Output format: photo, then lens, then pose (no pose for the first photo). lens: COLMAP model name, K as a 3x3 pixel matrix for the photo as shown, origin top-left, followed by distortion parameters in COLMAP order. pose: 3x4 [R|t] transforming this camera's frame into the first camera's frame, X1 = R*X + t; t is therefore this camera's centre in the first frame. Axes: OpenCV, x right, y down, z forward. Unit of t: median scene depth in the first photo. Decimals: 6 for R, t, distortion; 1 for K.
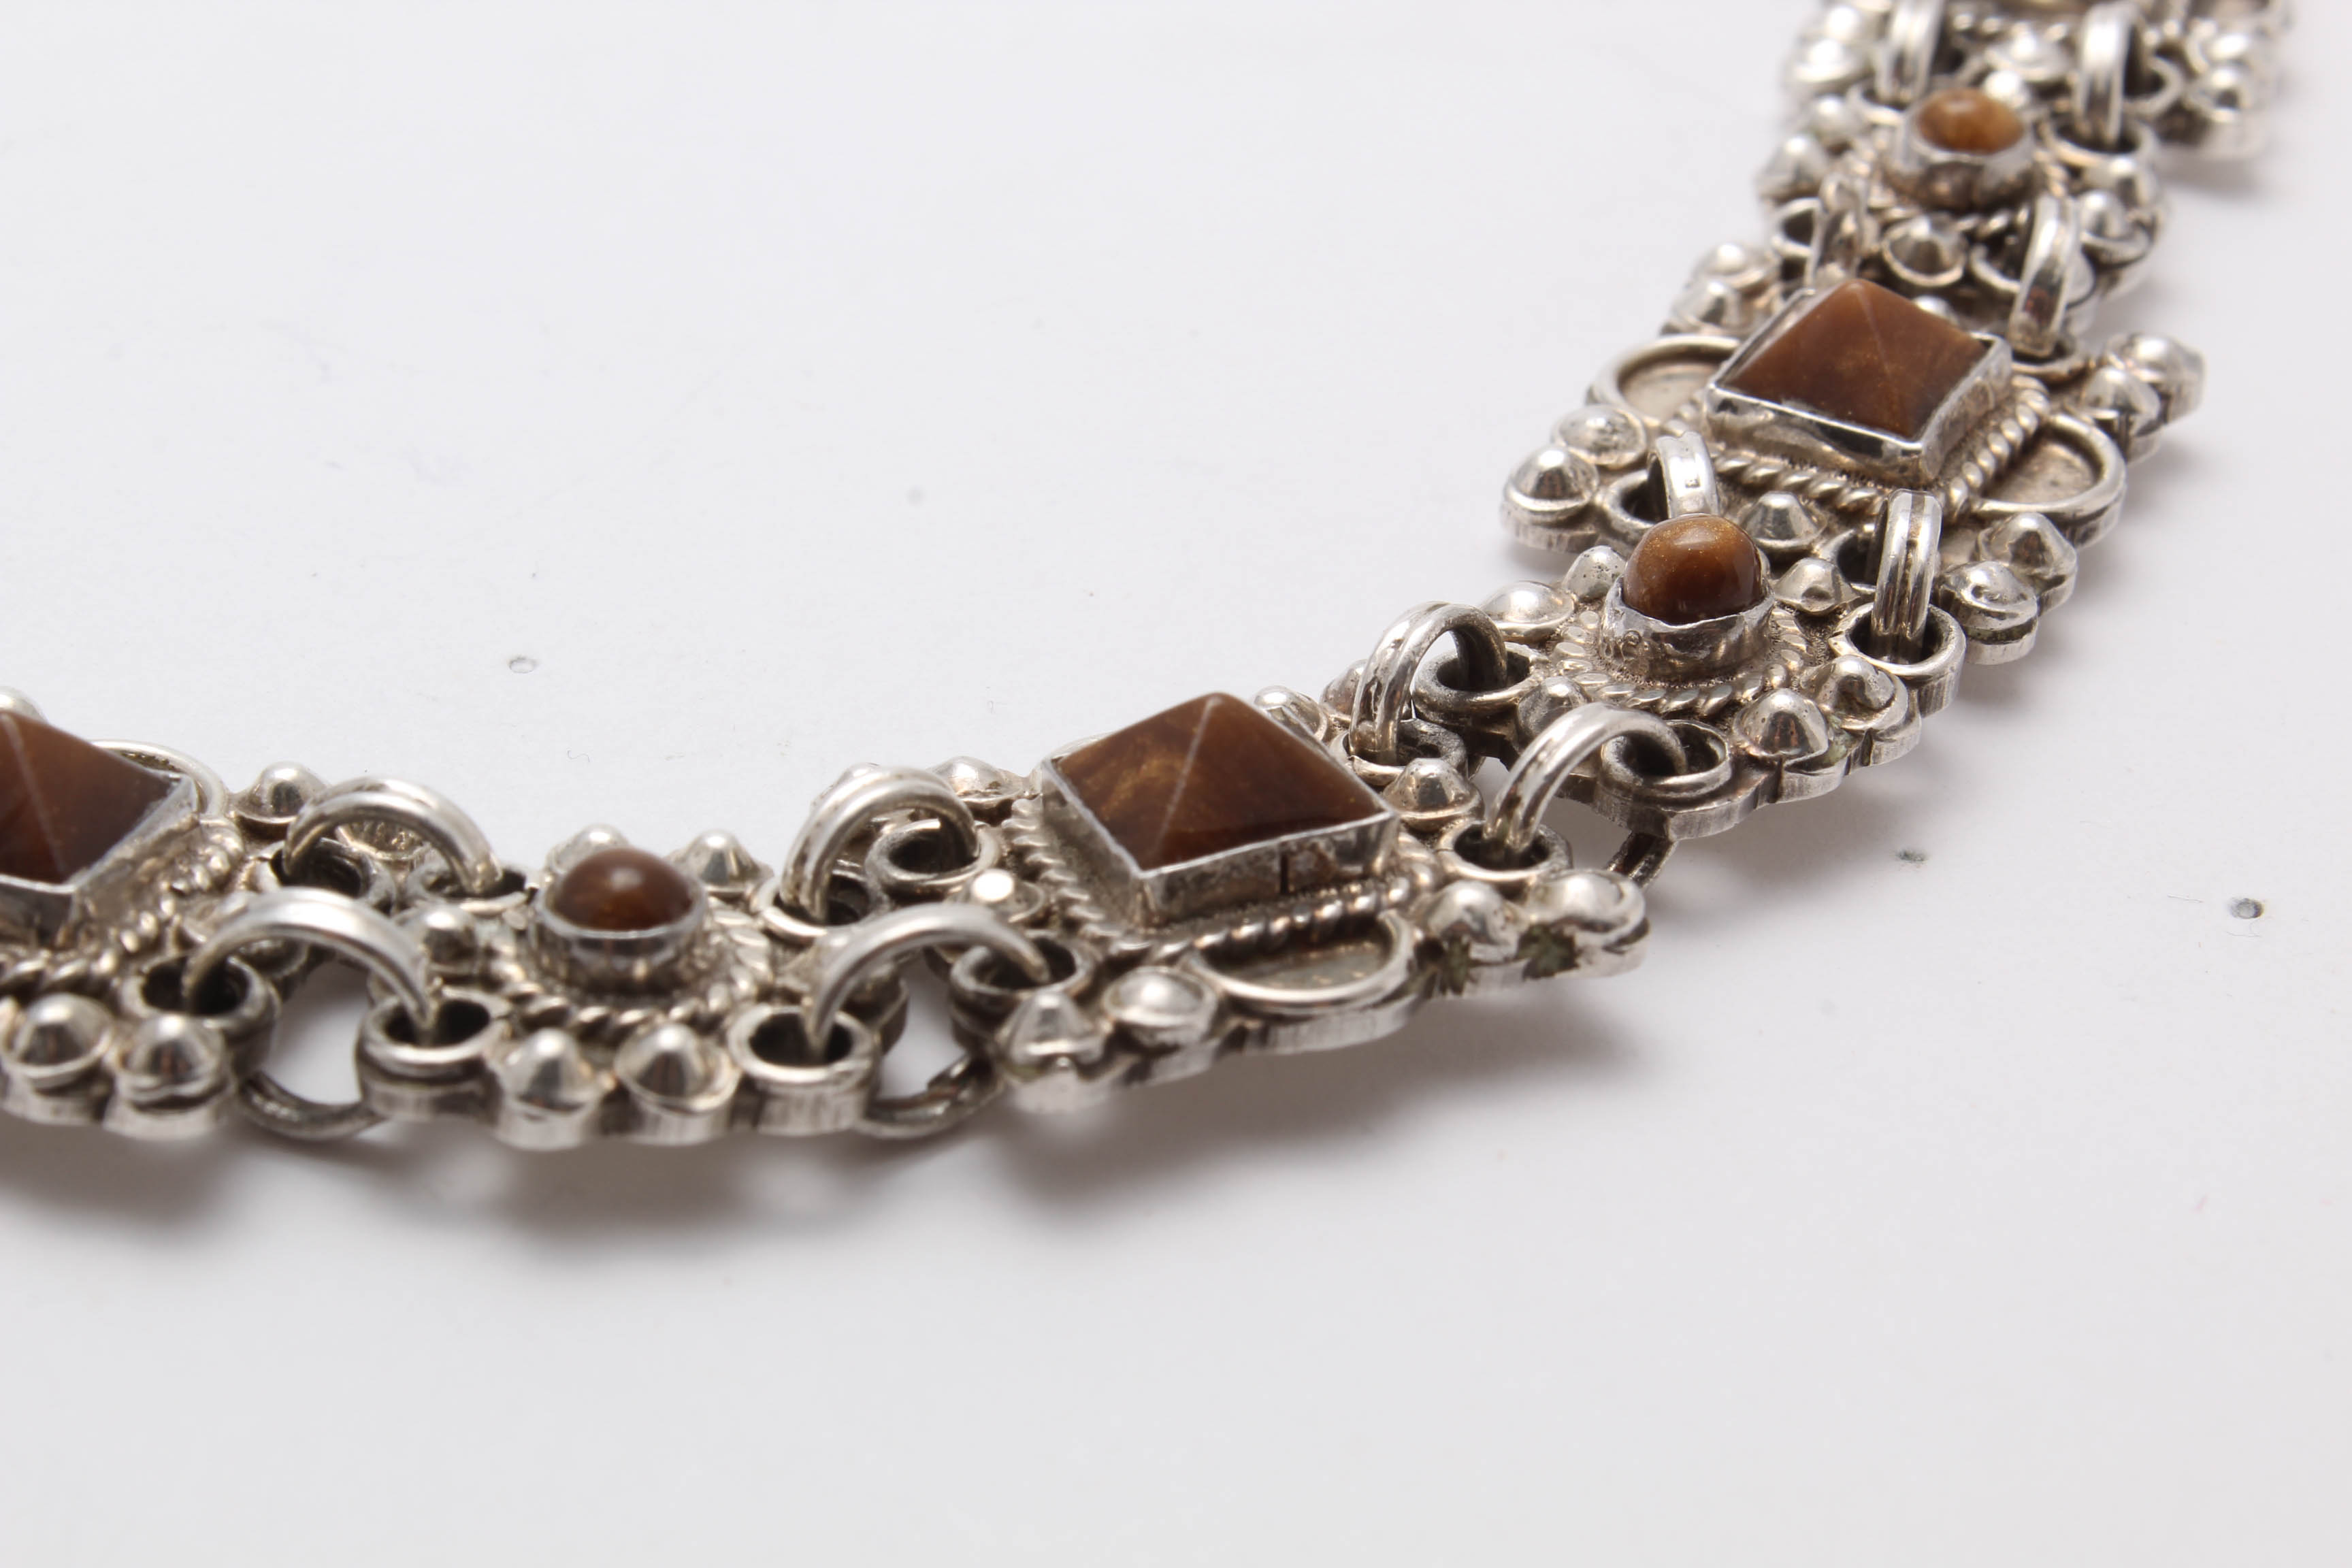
lens RADIAL K [[5704.3, 0, 1149.5], [0, 5704.3, 770.7], [0, 0, 1]] dist [0.163112, 0.000000]
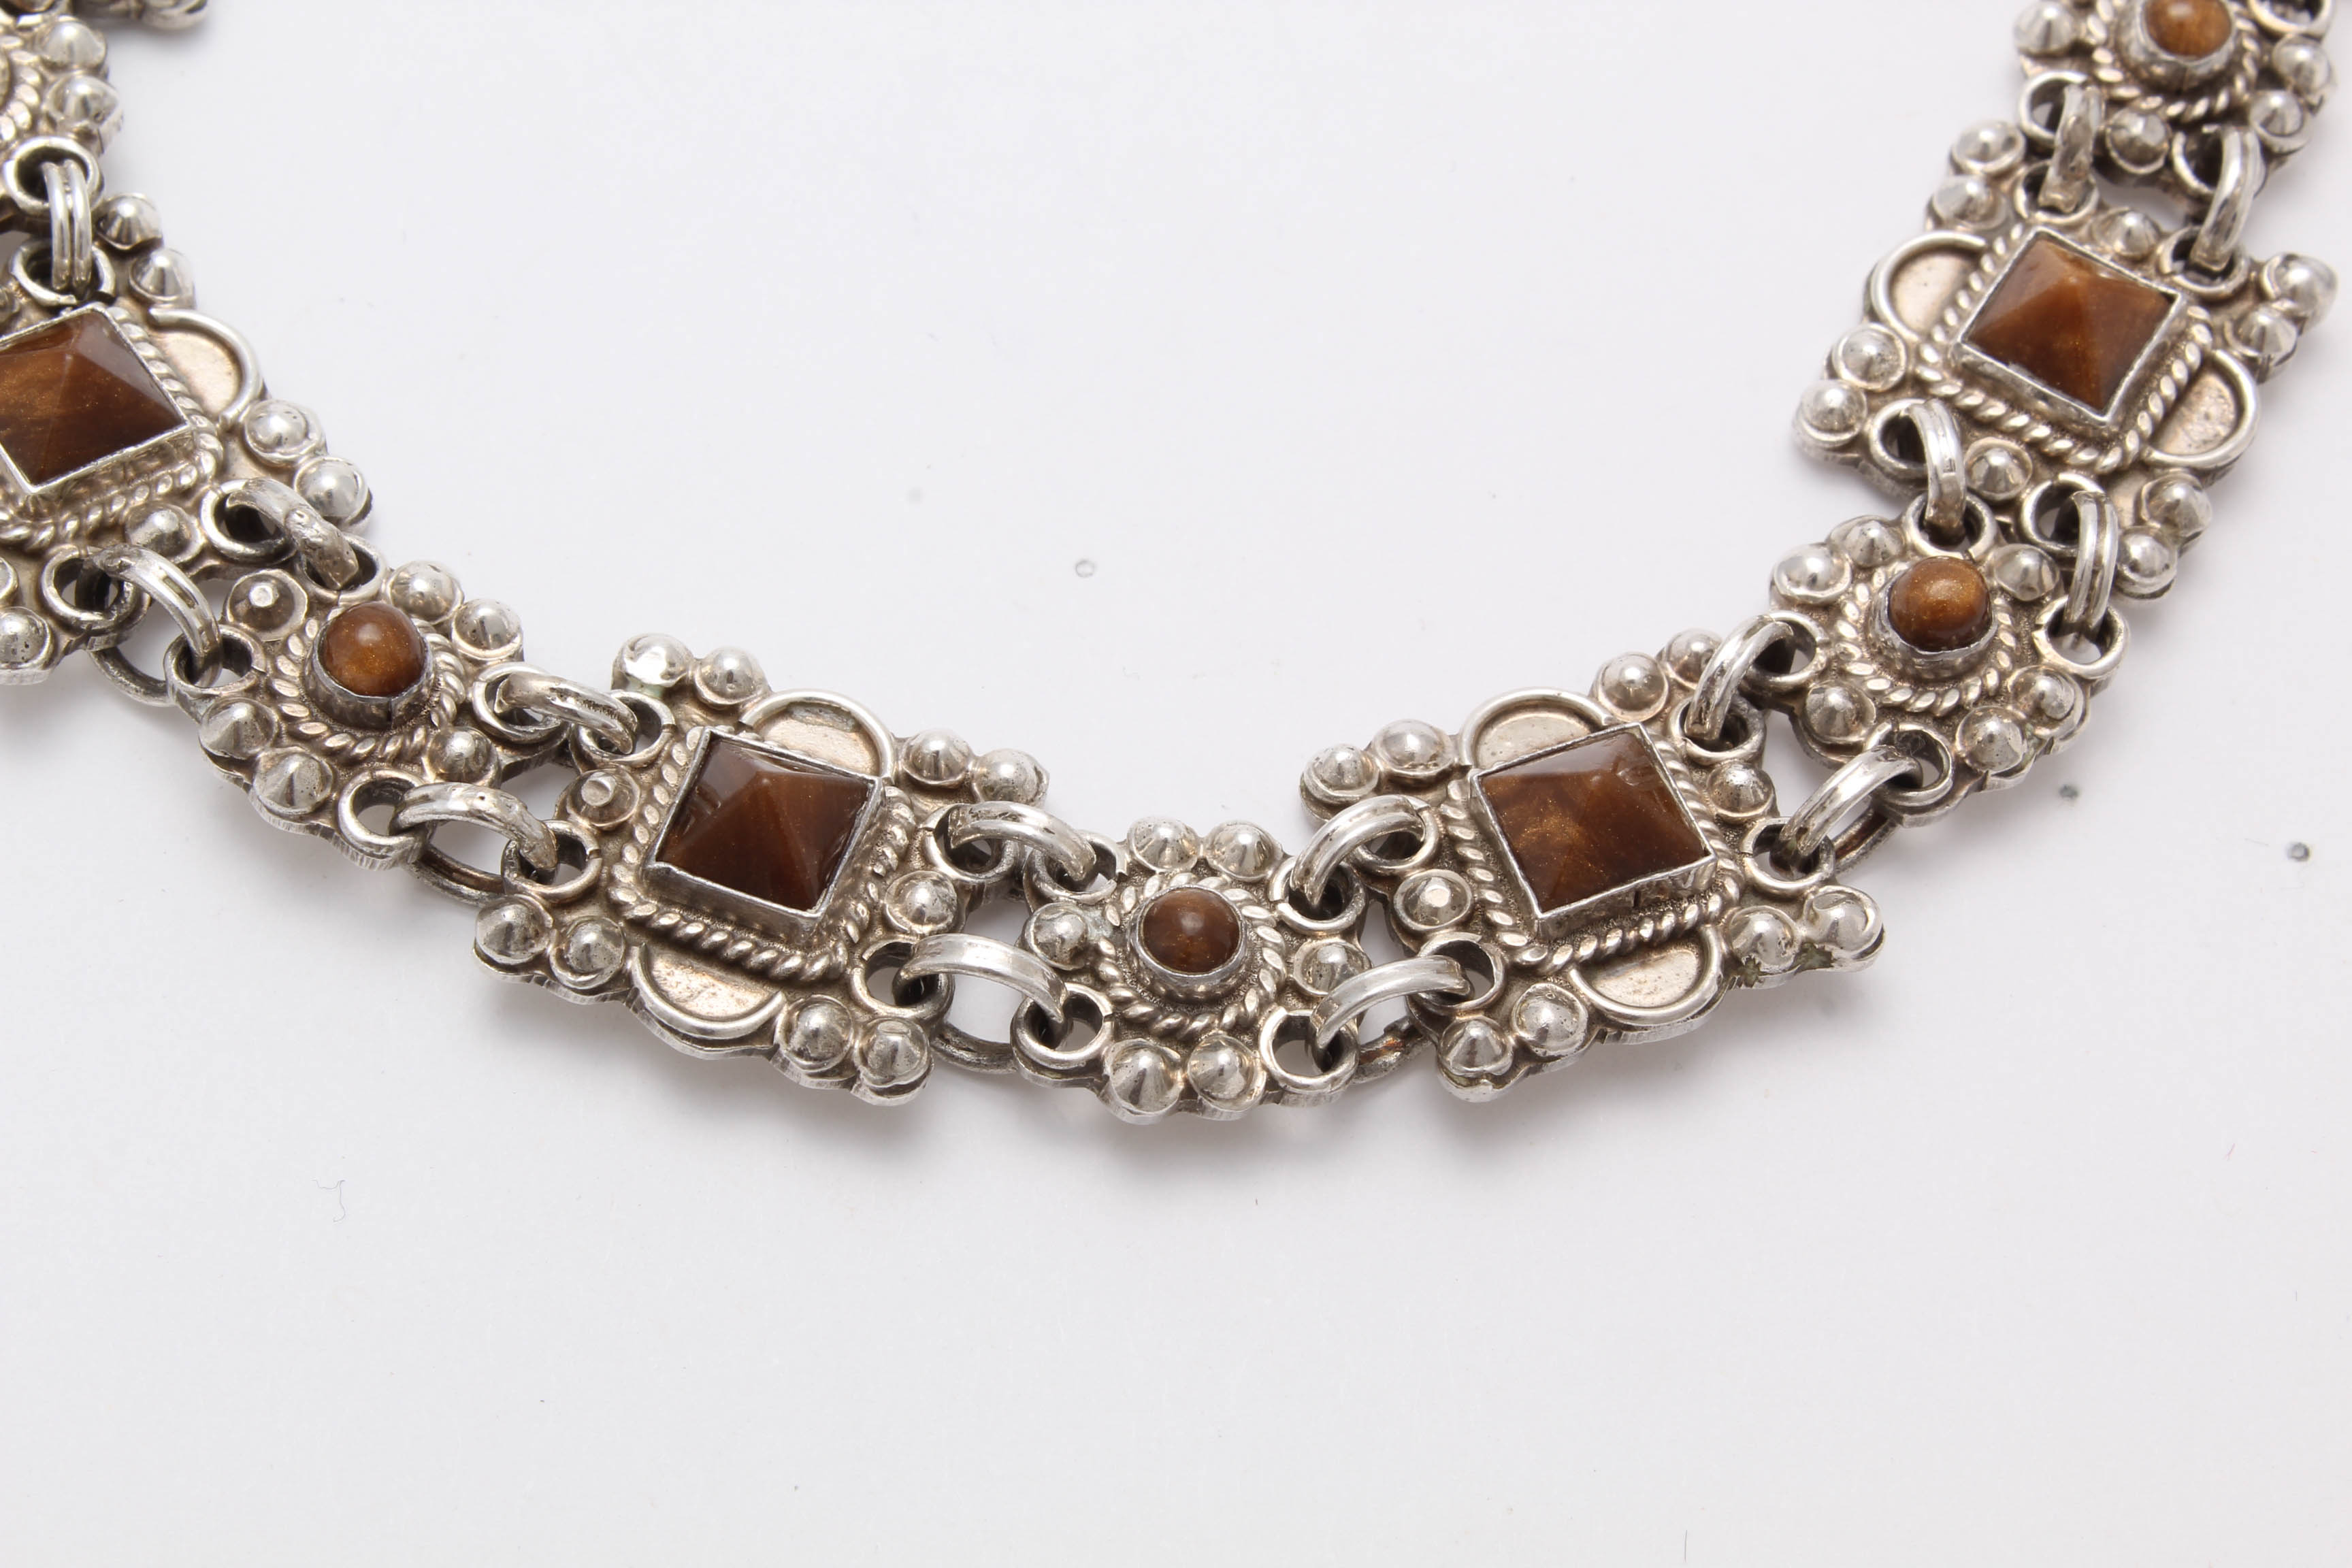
lens RADIAL K [[5704.3, 0, 1154.6], [0, 5704.3, 783.4], [0, 0, 1]] dist [0.163112, 0.000000]
pose [[0.999107, 0.038801, 0.016712, -0.124810], [-0.042001, 0.869703, 0.491786, -0.718364], [0.004547, -0.492049, 0.870556, -0.253988]]
